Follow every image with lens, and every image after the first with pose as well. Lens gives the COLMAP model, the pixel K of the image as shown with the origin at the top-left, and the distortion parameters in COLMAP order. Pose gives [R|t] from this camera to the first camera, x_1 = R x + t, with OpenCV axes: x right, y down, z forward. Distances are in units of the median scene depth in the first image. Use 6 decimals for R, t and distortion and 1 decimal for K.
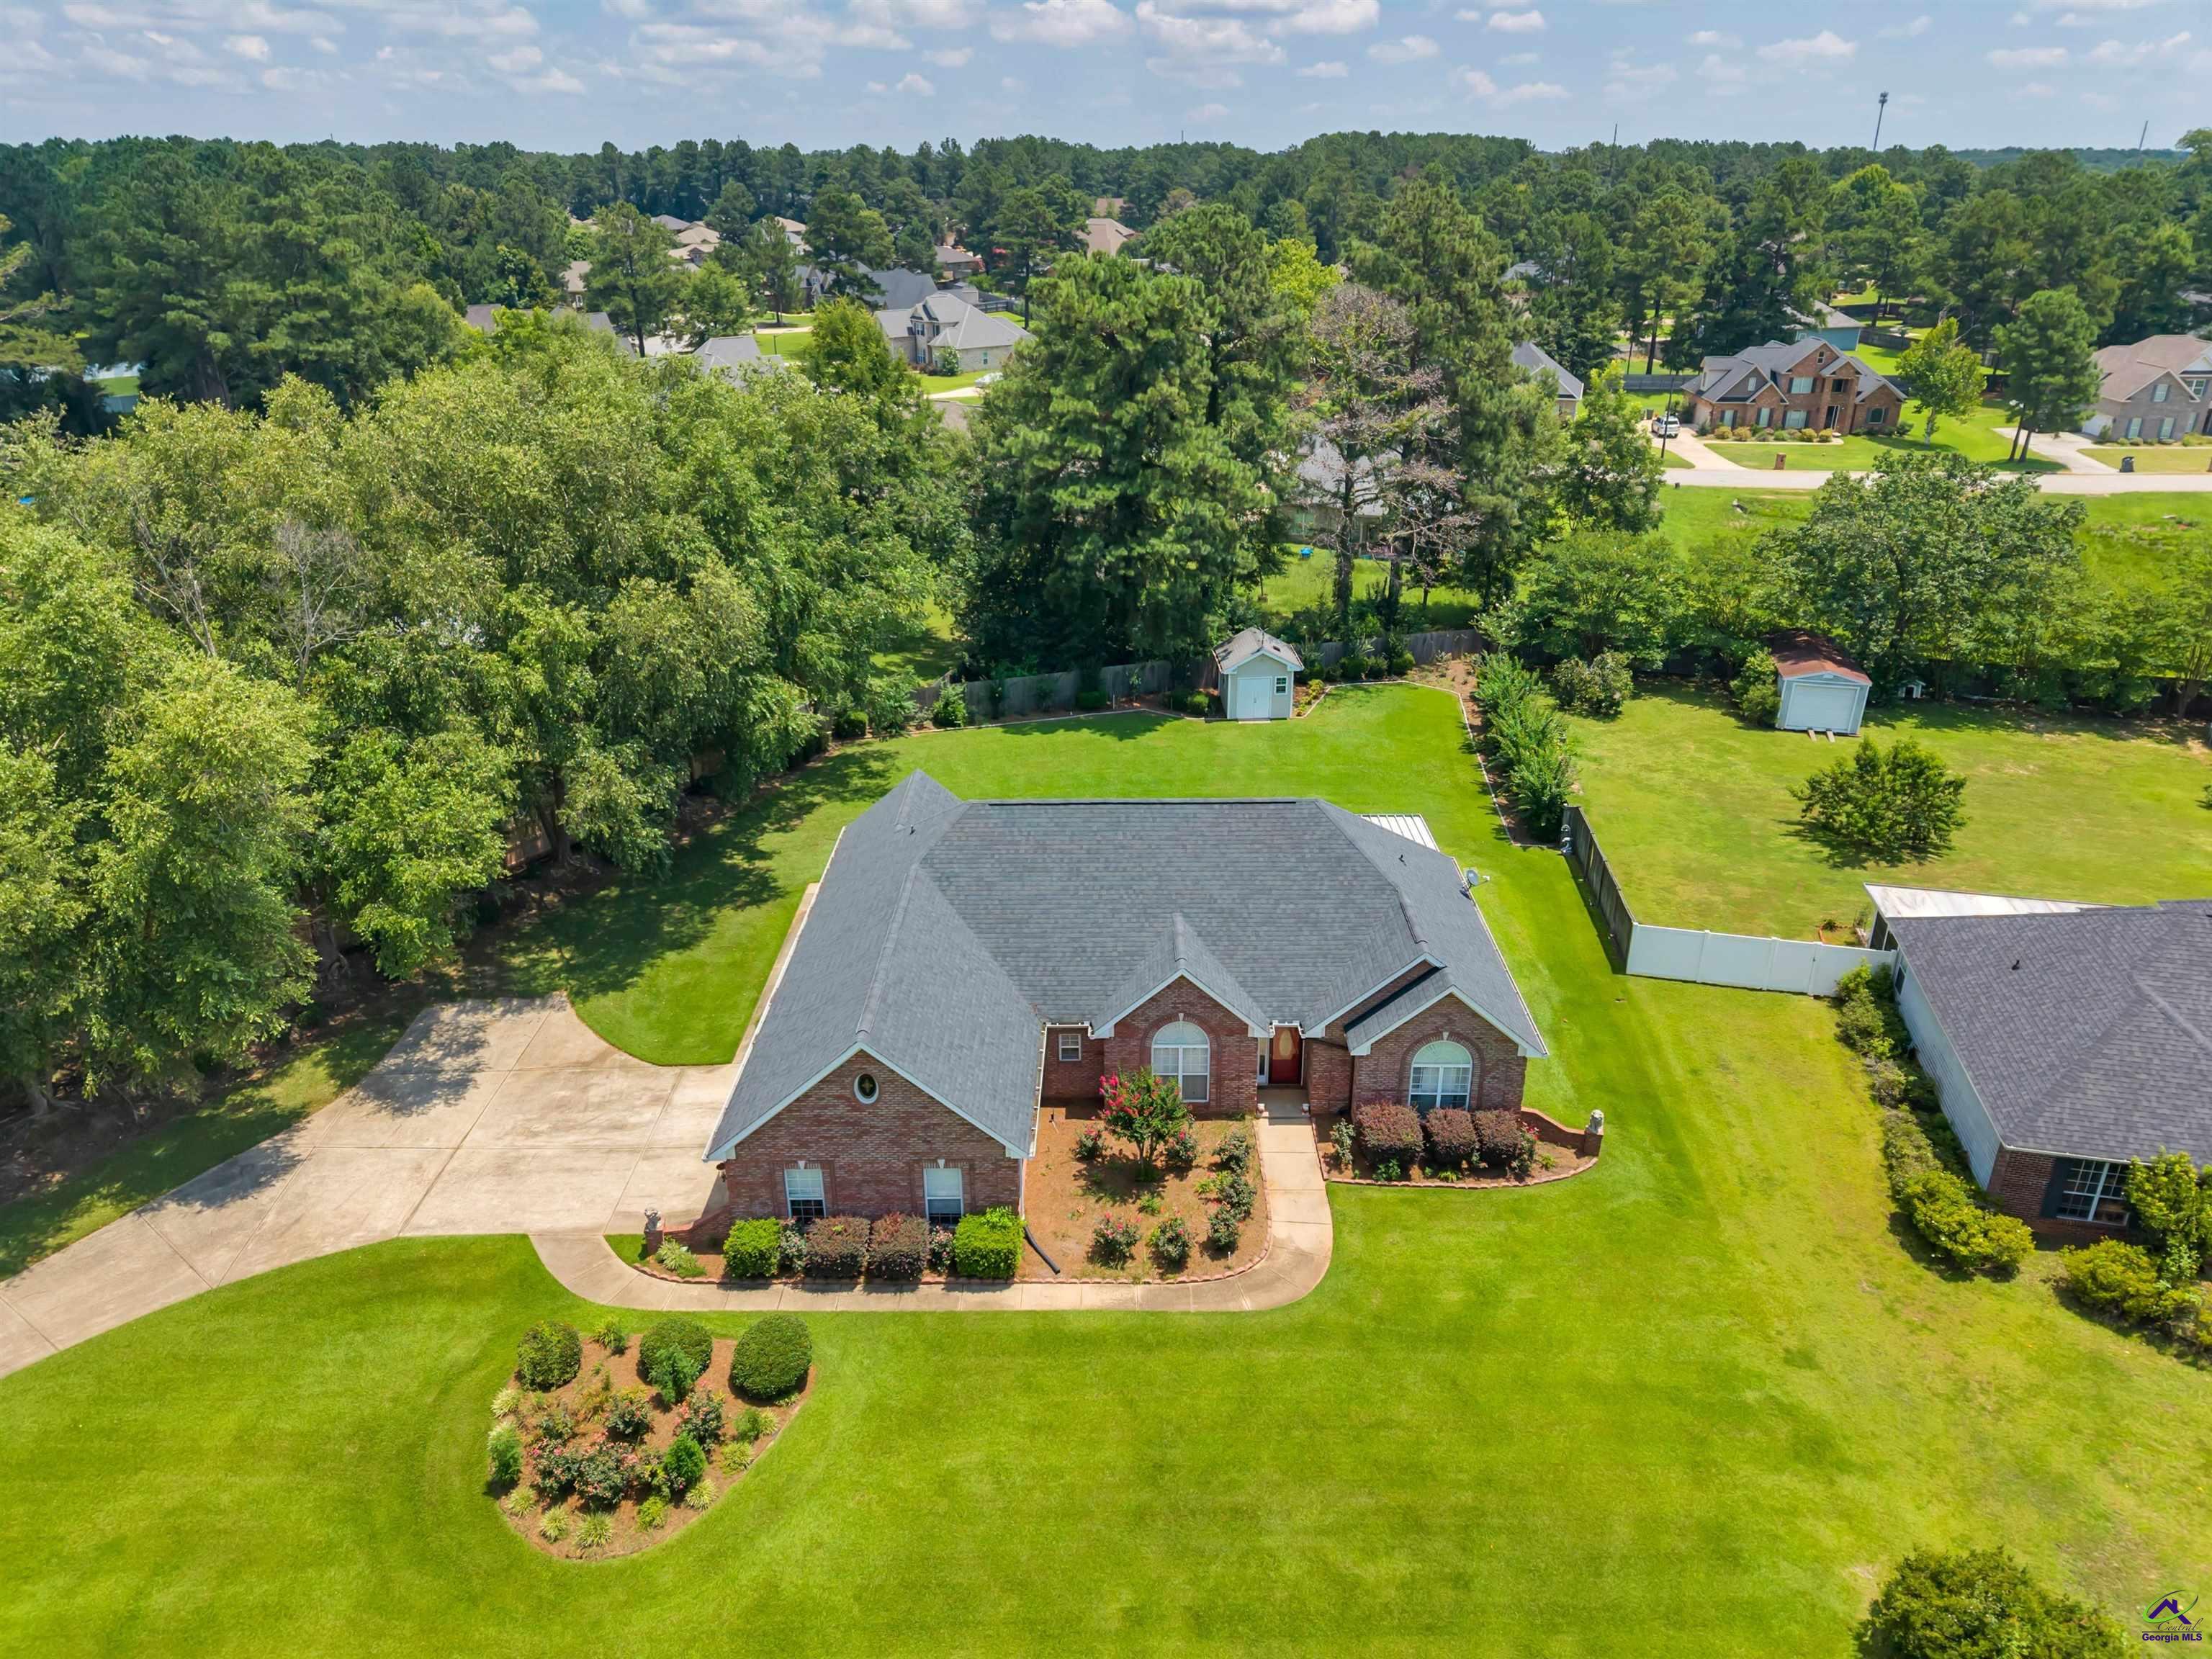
lens RADIAL K [[1496.3, 0, 1148.2], [0, 1496.3, 792.4], [0, 0, 1]] dist [0.025988, -0.020937]
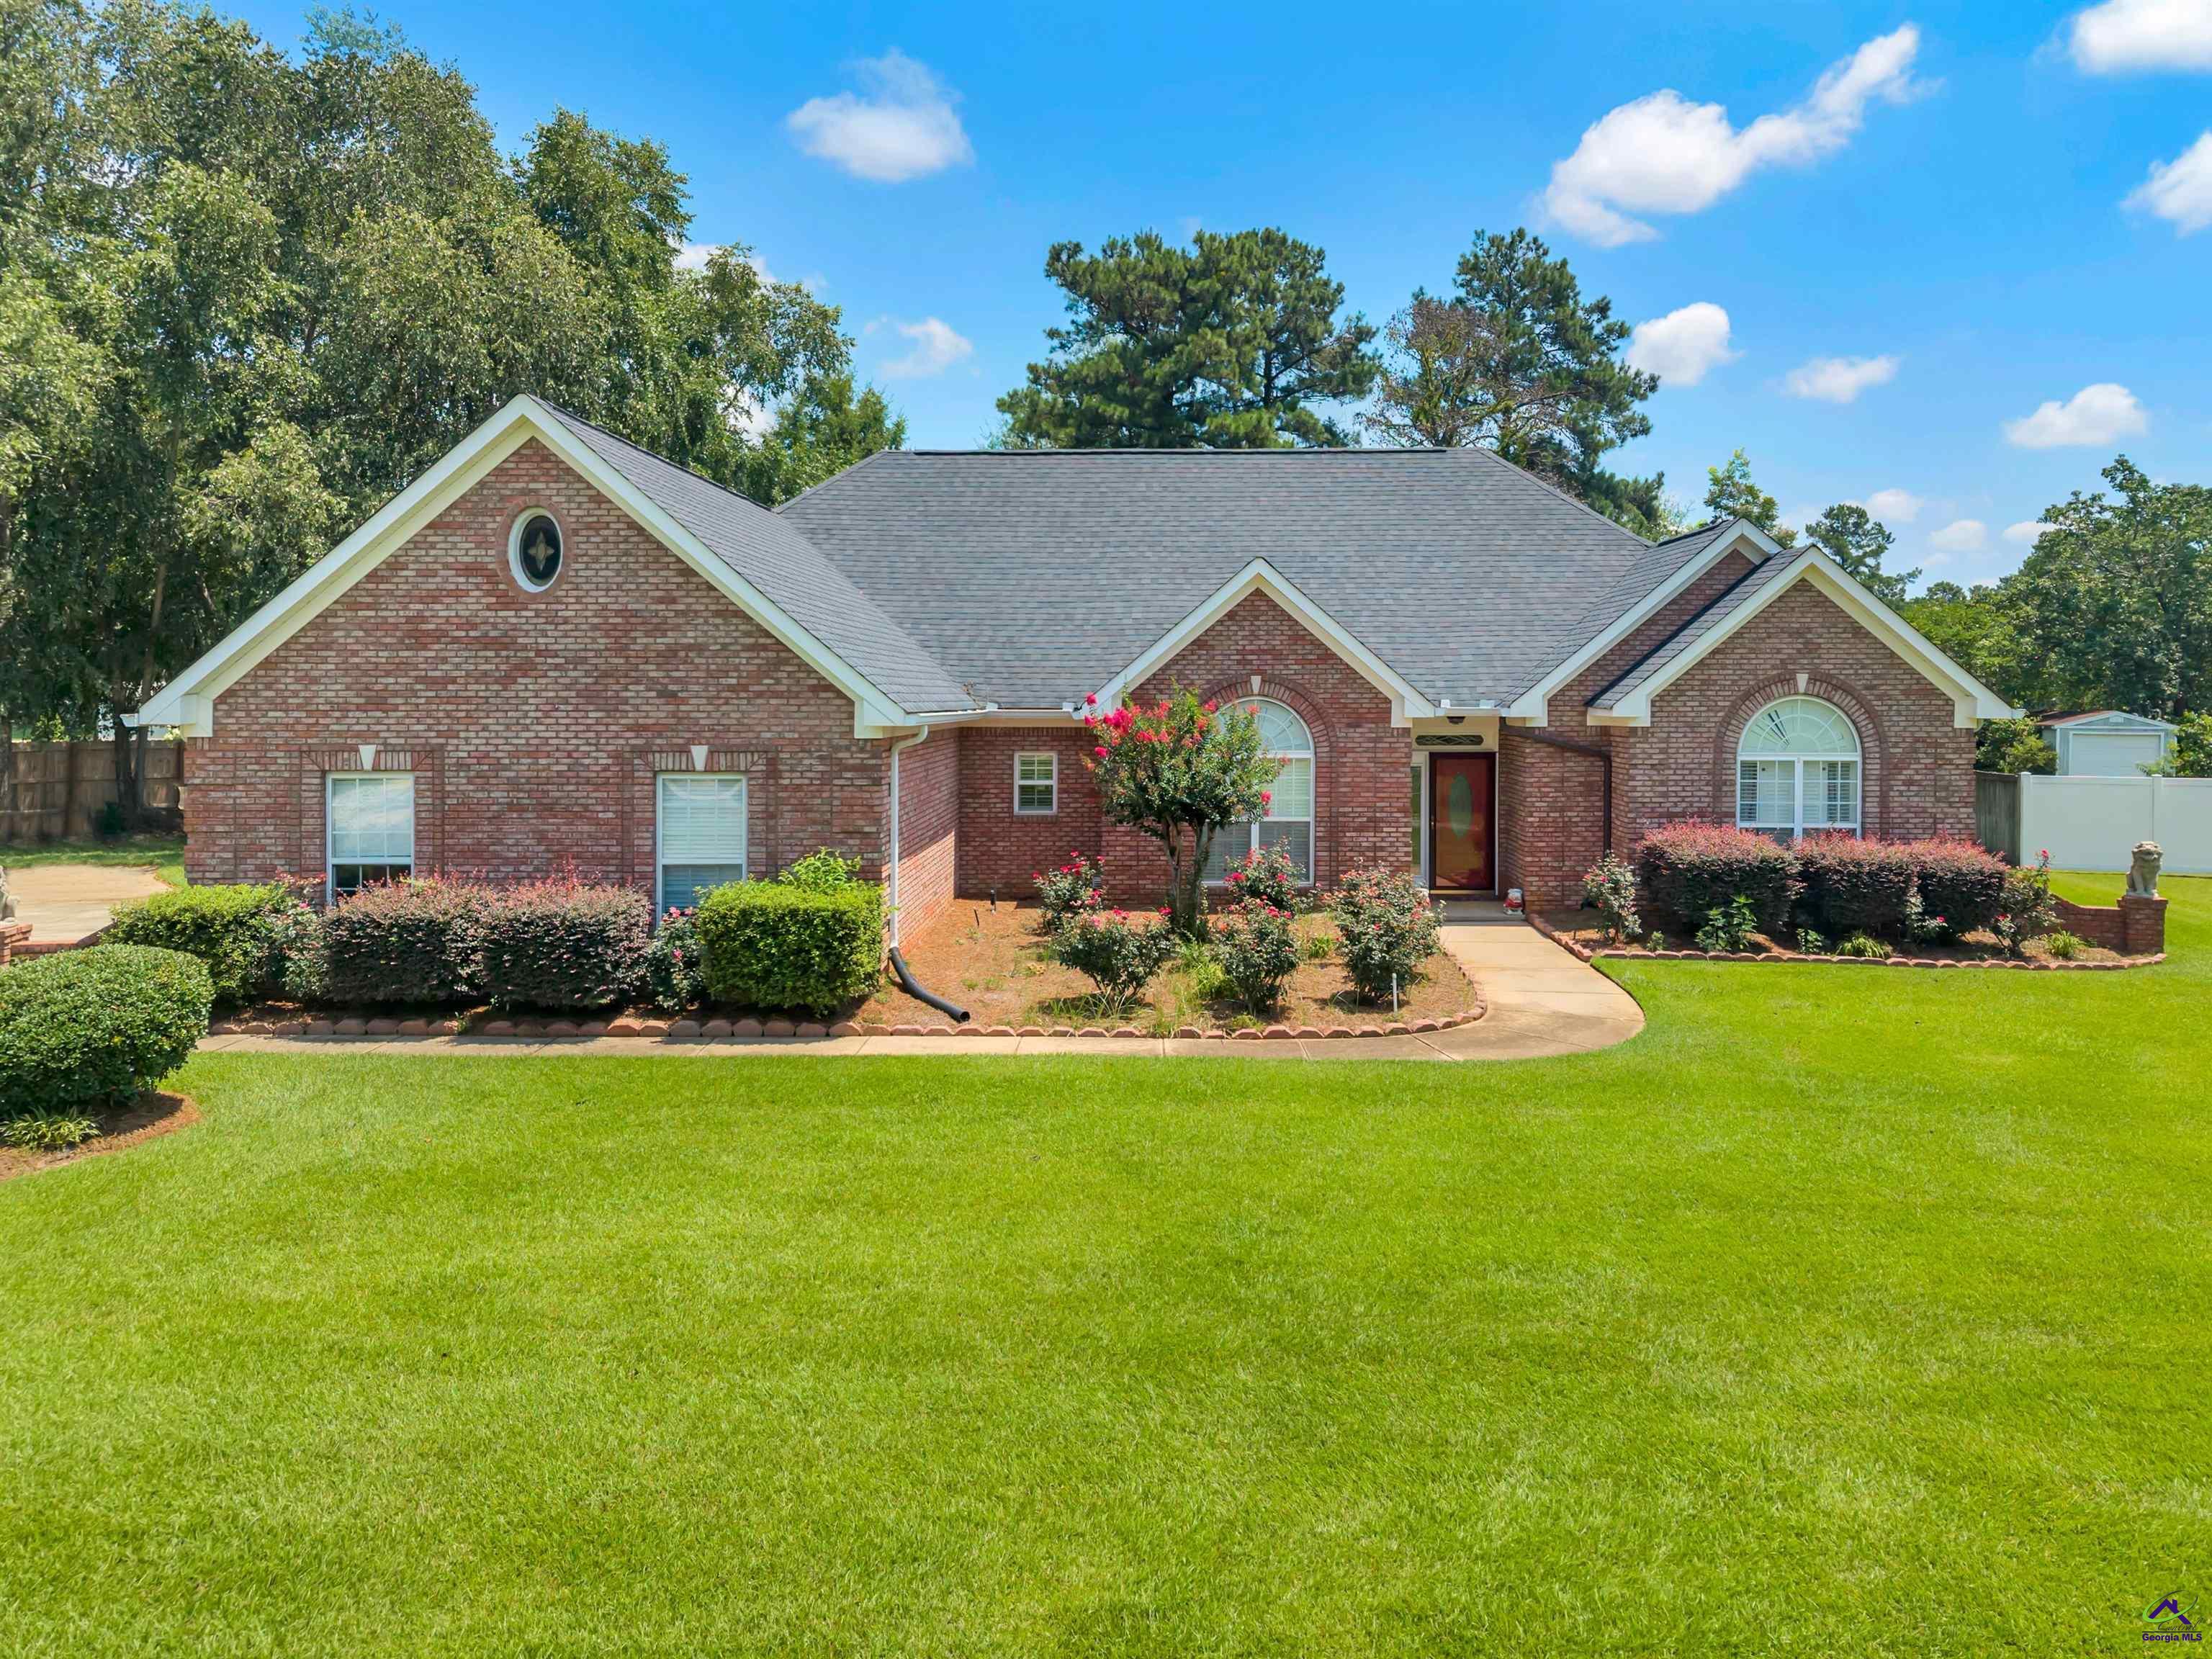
lens RADIAL K [[1496.3, 0, 1162.9], [0, 1496.3, 741.7], [0, 0, 1]] dist [0.025988, -0.020937]
pose [[0.999846, -0.003149, -0.017259, -0.000628], [-0.003286, 0.932739, -0.360538, 0.350823], [0.017234, 0.360539, 0.932585, 0.539486]]
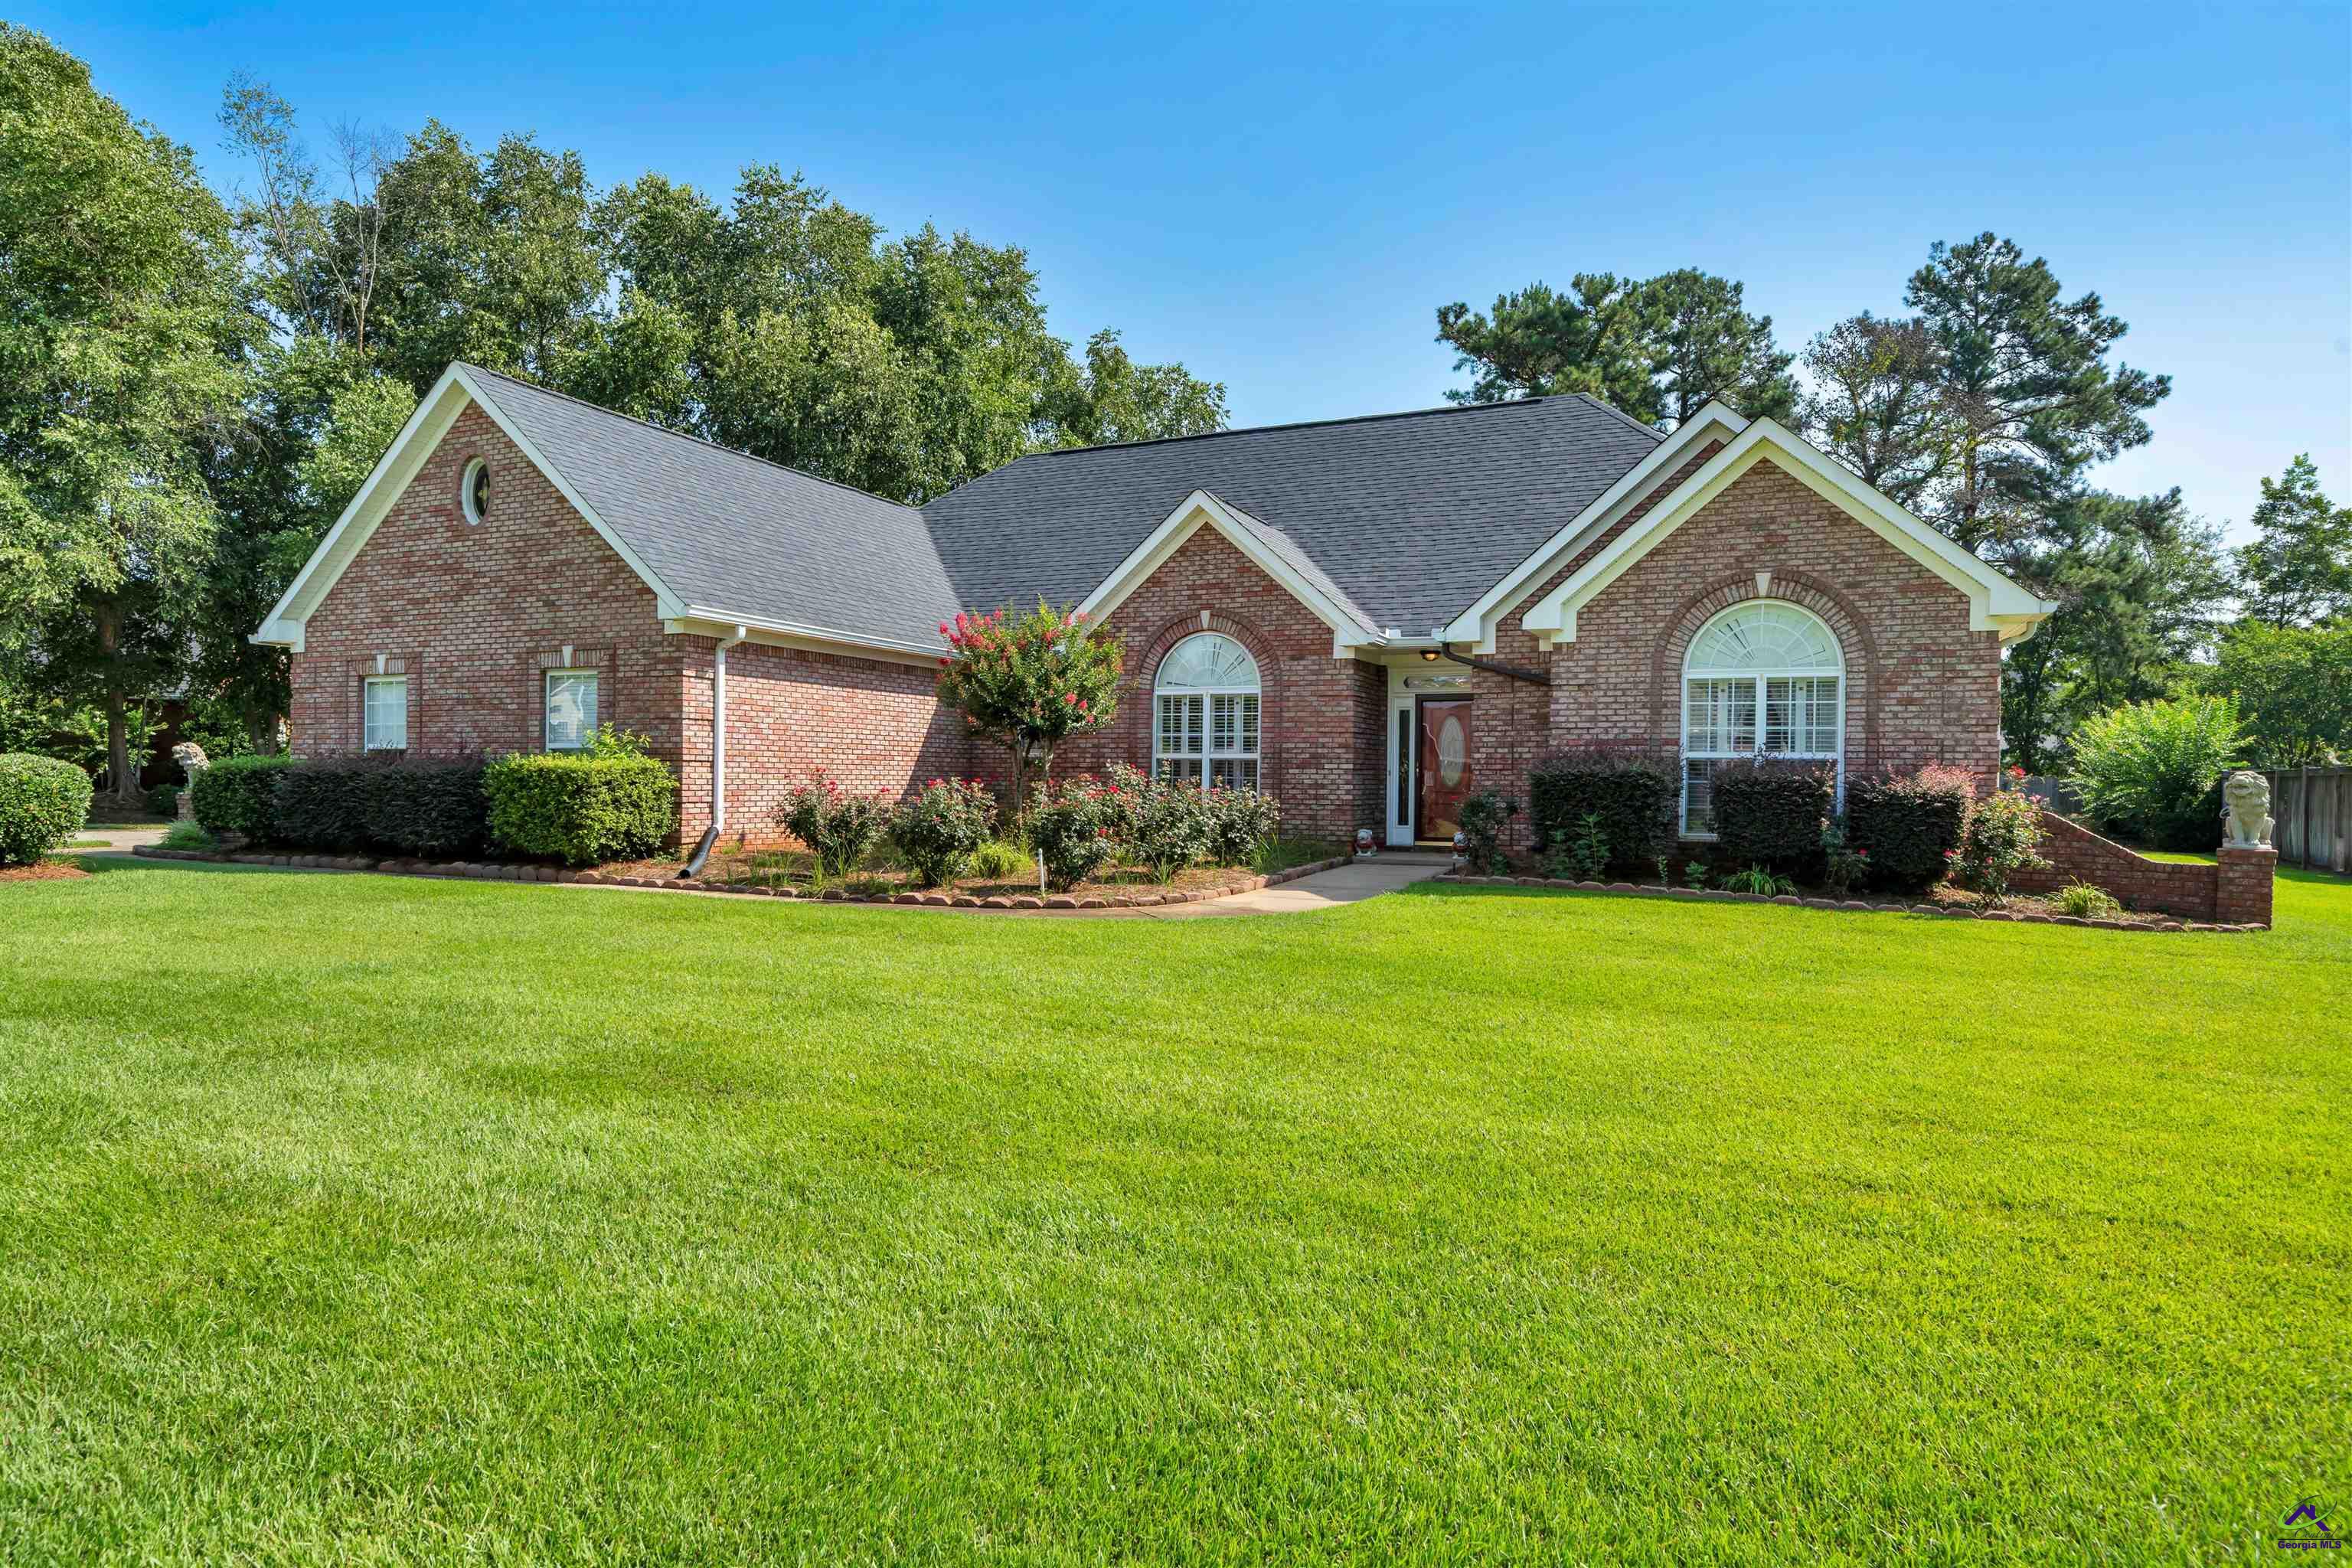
lens RADIAL K [[1358.6, 0, 1178.7], [0, 1358.6, 799.8], [0, 0, 1]] dist [-0.011106, 0.006100]
pose [[0.905760, 0.009912, -0.423674, 0.207834], [-0.171042, 0.923234, -0.344068, 0.364758], [0.387740, 0.384109, 0.837925, 0.641072]]
